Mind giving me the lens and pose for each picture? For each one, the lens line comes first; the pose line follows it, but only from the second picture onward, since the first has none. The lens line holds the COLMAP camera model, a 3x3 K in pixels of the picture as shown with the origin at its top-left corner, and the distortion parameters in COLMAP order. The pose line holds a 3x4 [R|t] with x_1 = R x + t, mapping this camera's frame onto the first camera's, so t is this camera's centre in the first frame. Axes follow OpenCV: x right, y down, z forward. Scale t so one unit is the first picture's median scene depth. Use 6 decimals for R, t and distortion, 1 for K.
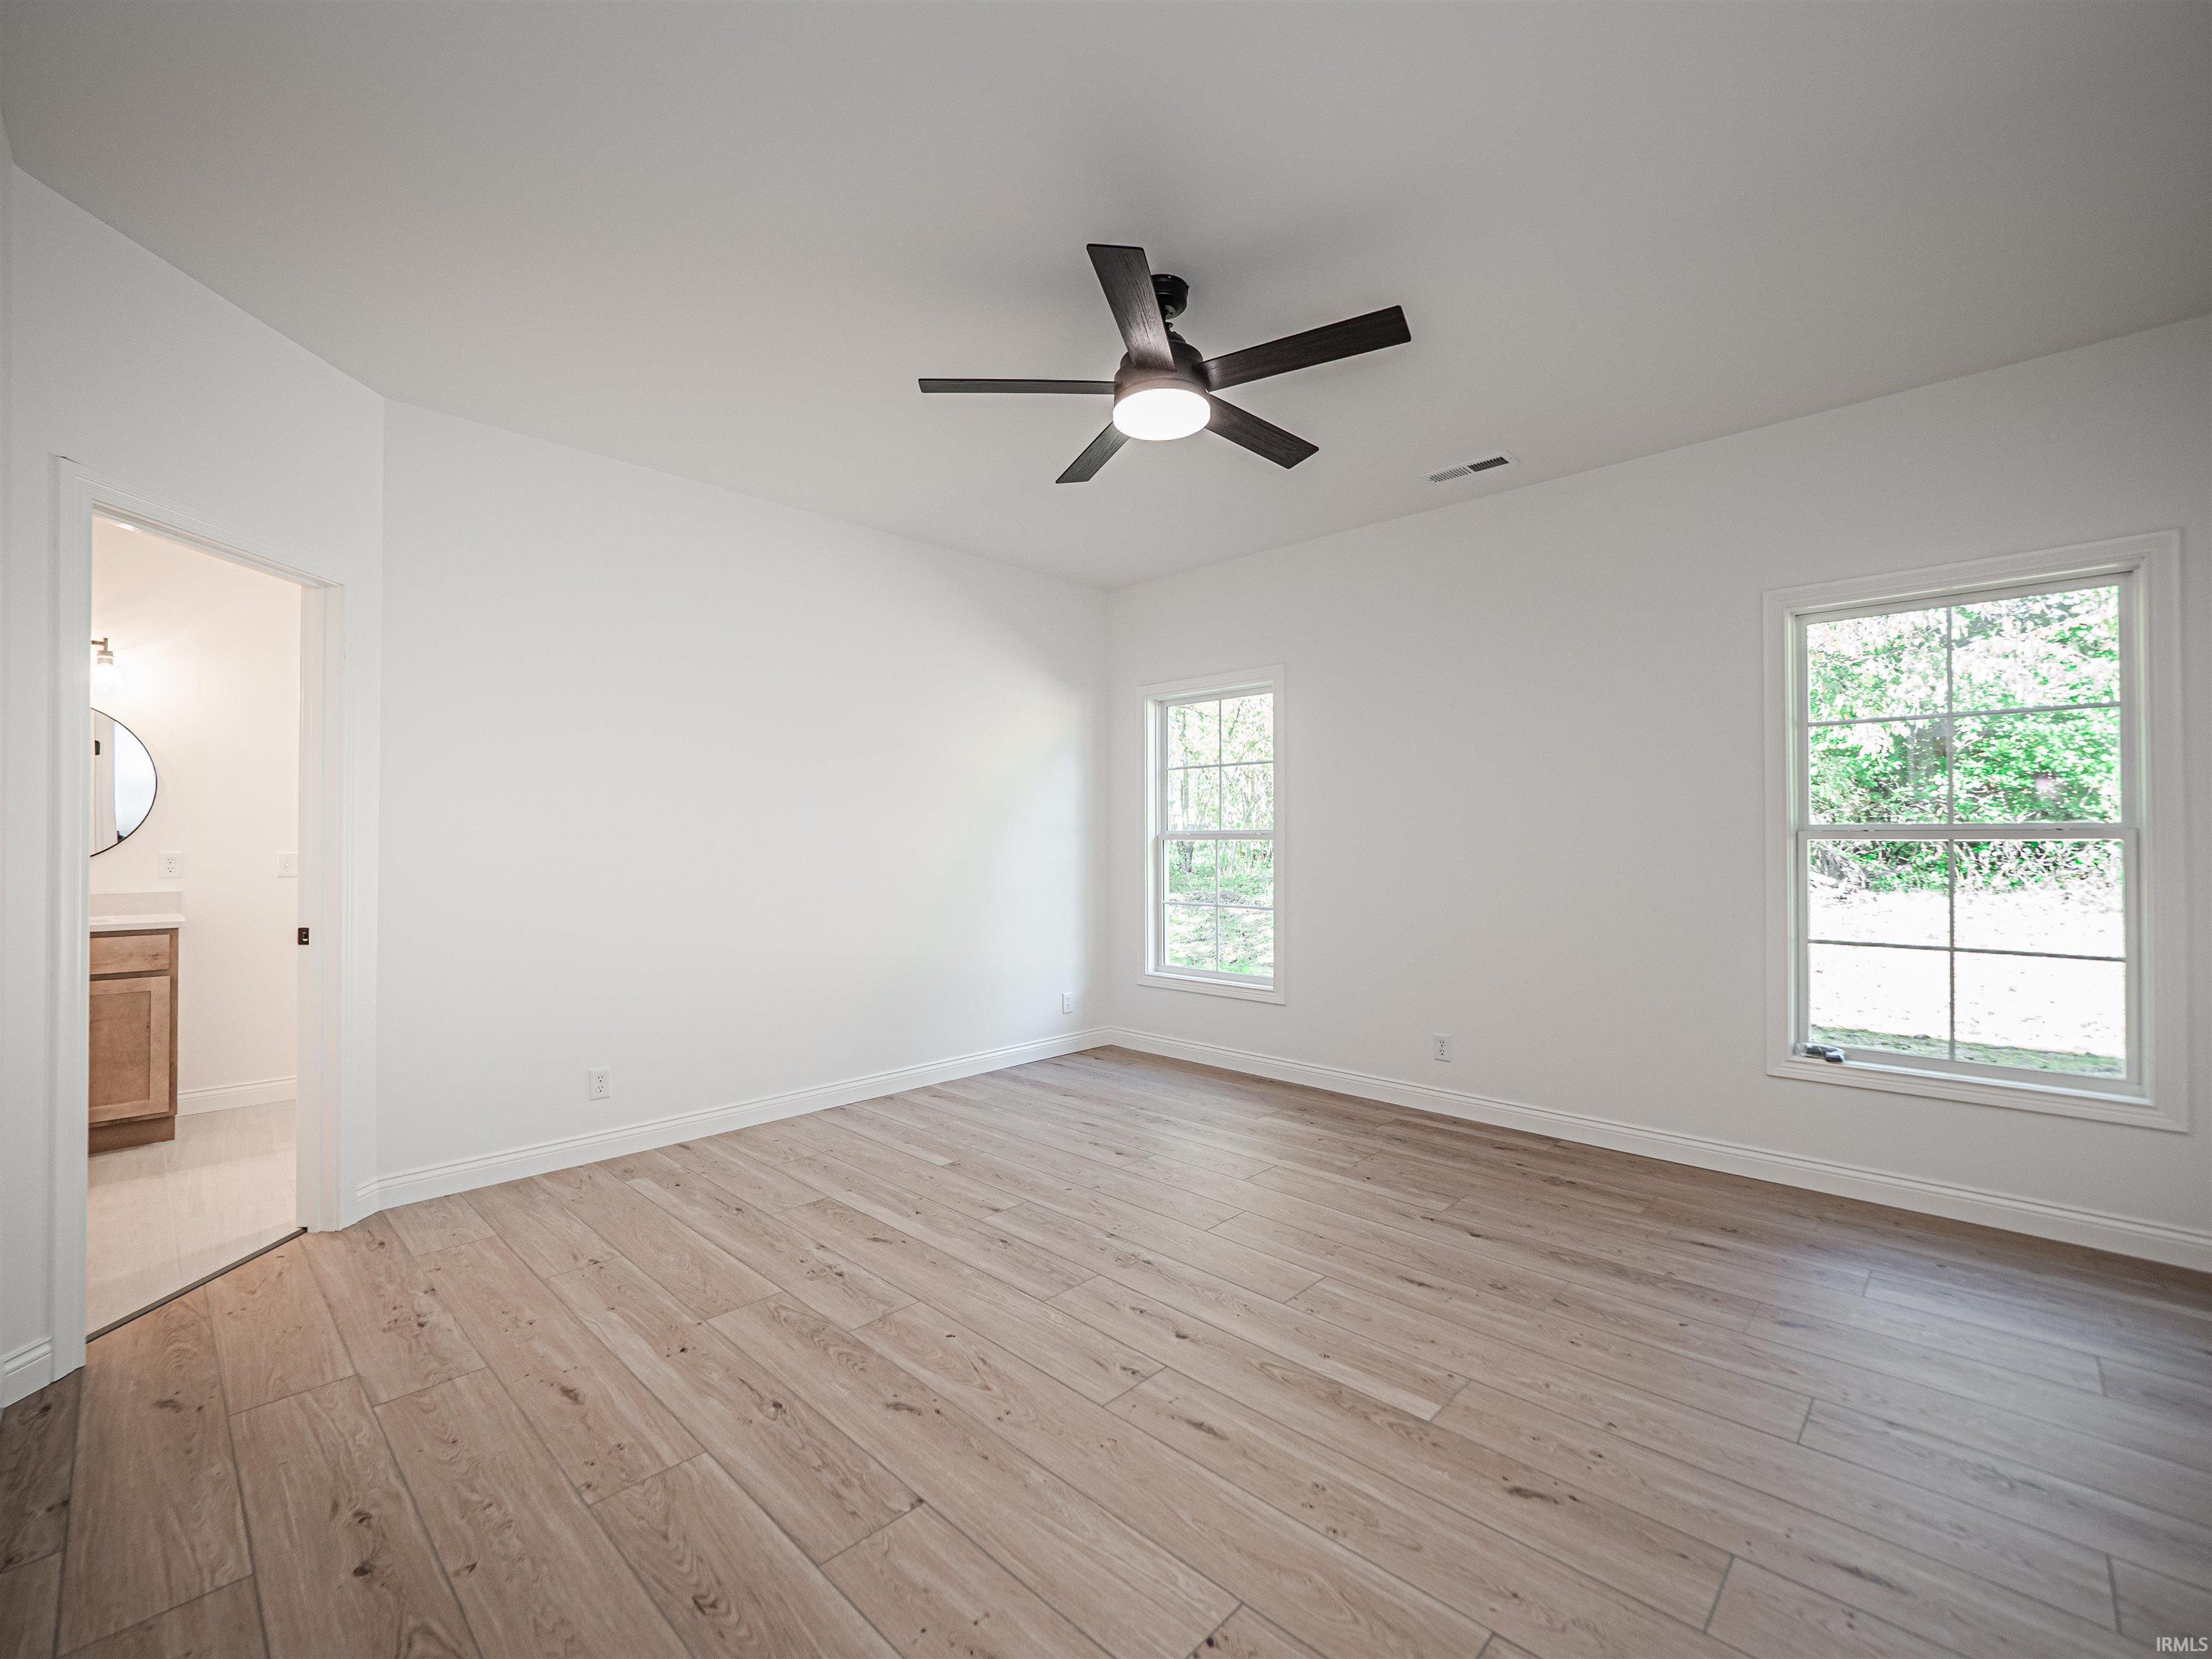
lens RADIAL K [[947.9, 0, 1106.3], [0, 947.9, 836.8], [0, 0, 1]] dist [-0.006686, -0.000067]
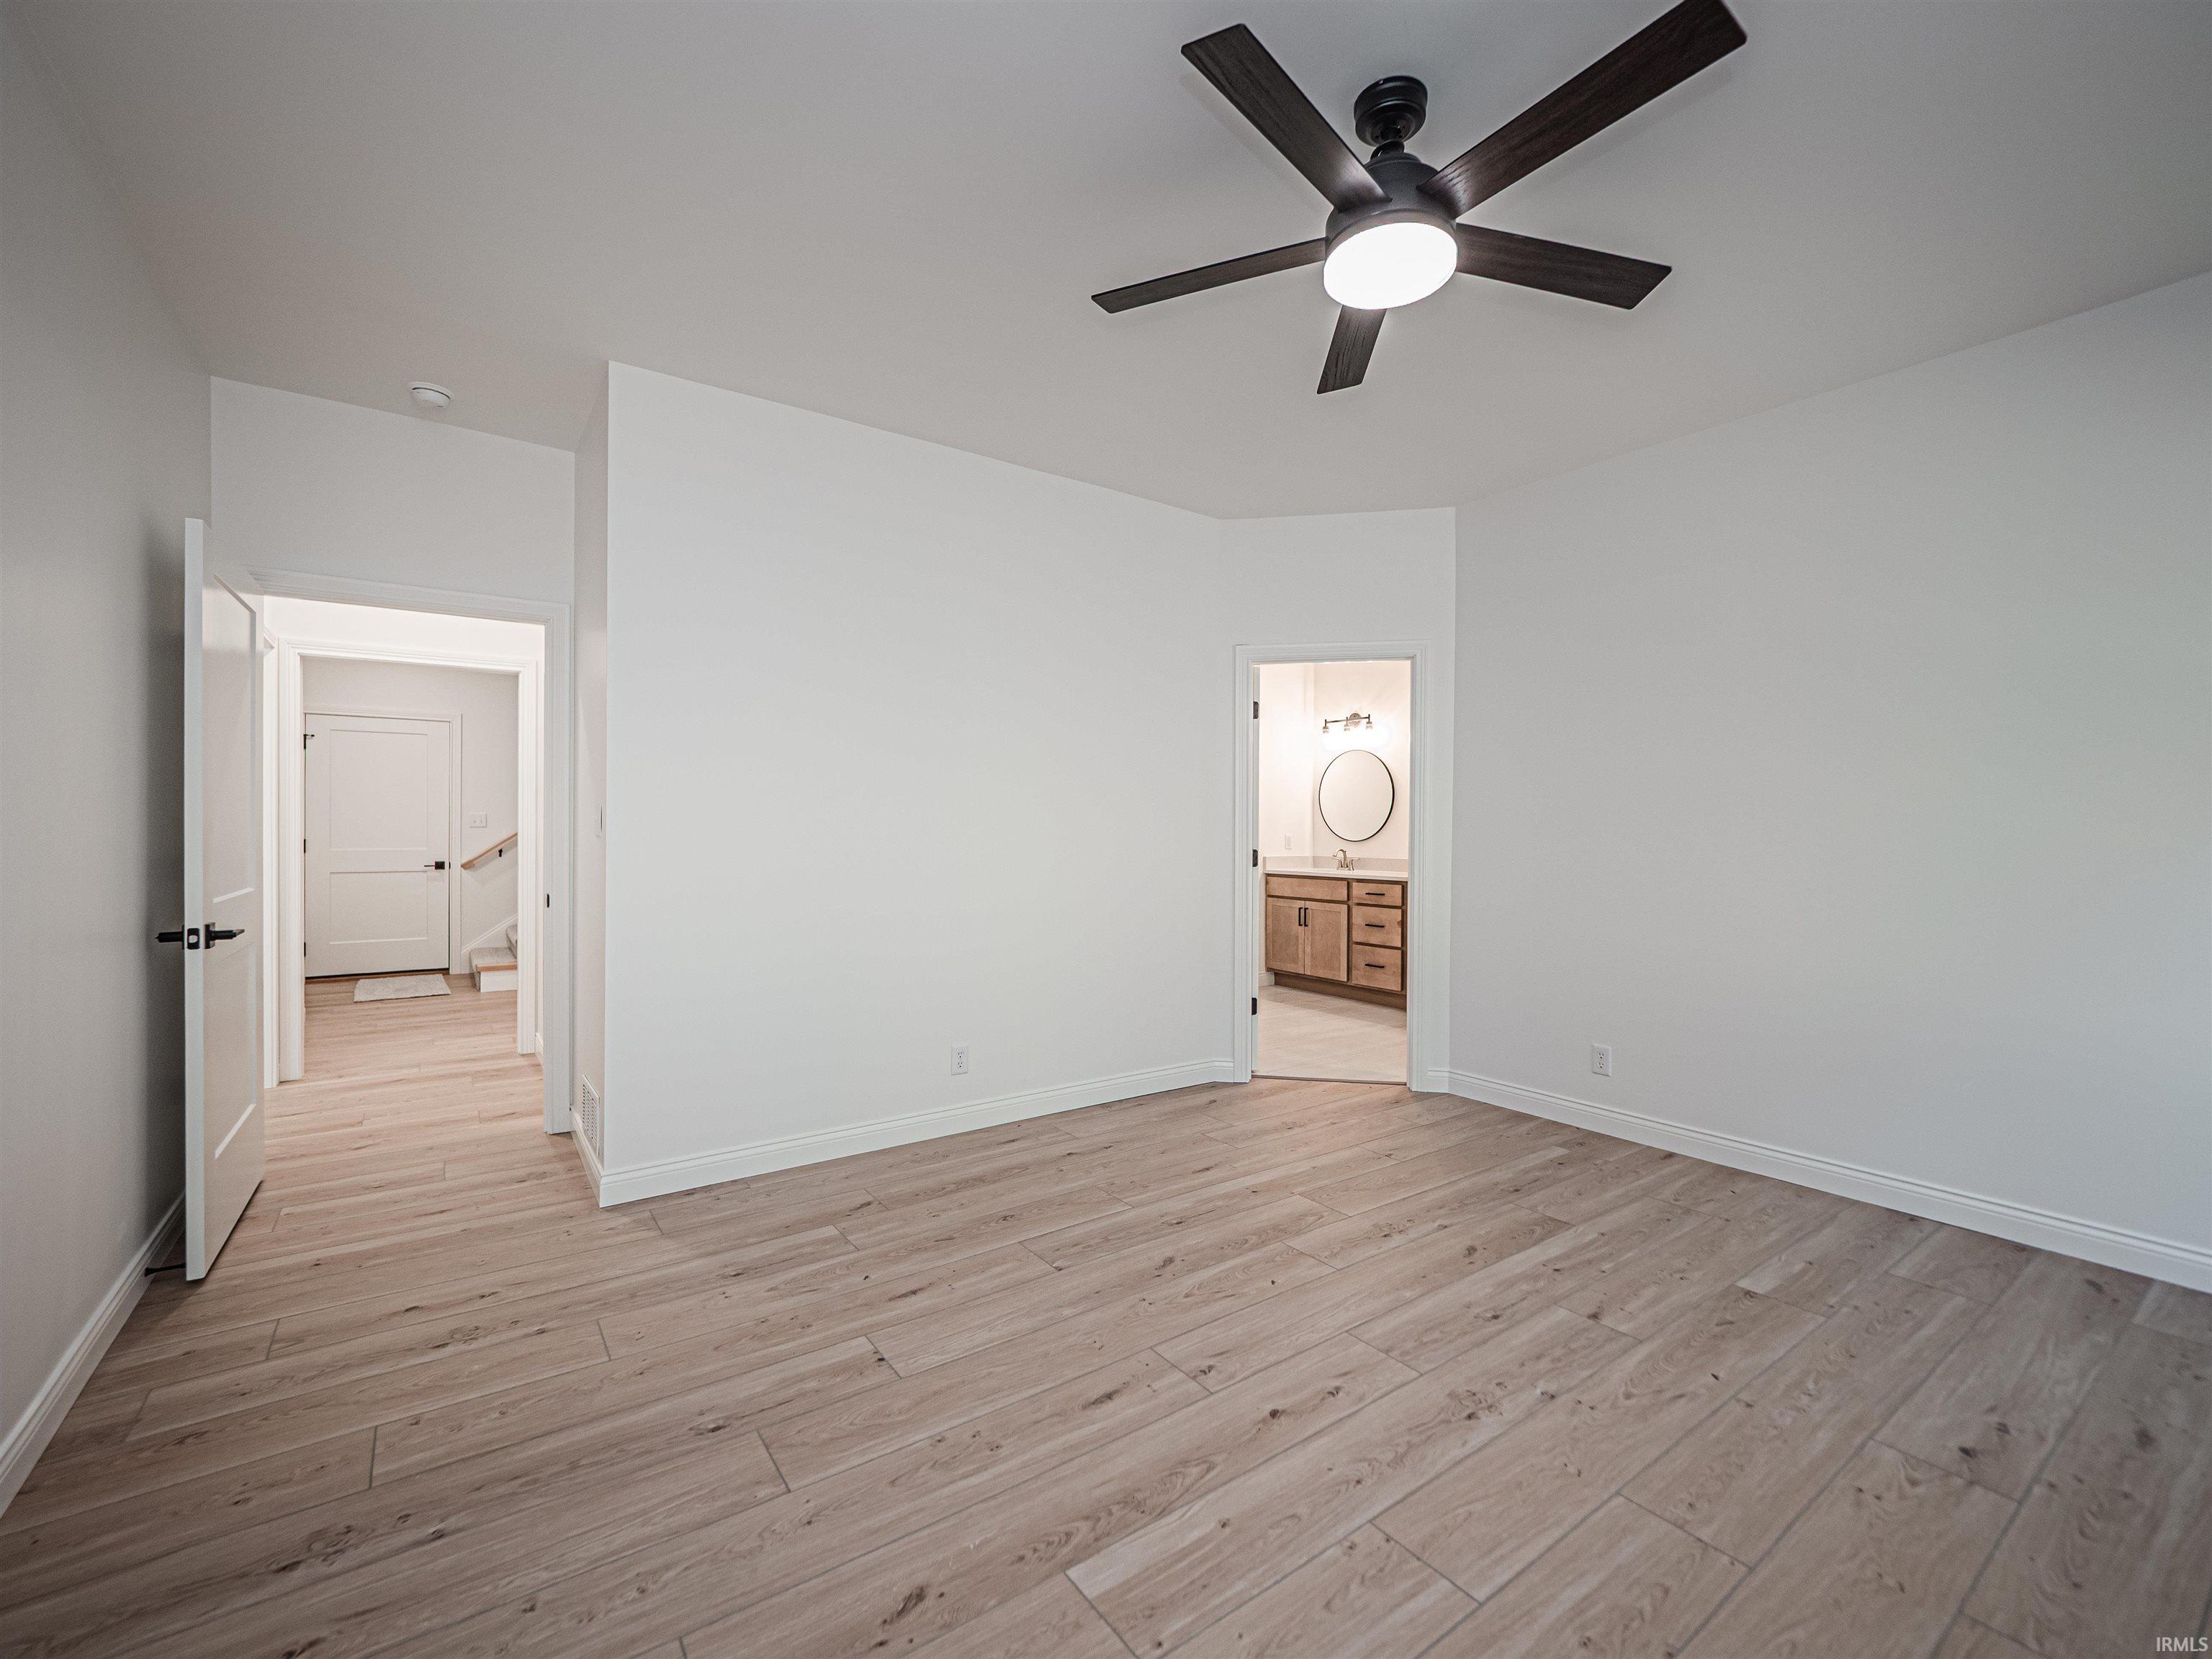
lens RADIAL K [[947.9, 0, 1106.3], [0, 947.9, 836.8], [0, 0, 1]] dist [-0.006686, -0.000067]
pose [[-0.183143, 0.013031, -0.983000, 0.885614], [-0.004253, 0.999892, 0.014048, -0.003217], [0.983077, 0.006754, -0.183068, 0.946306]]
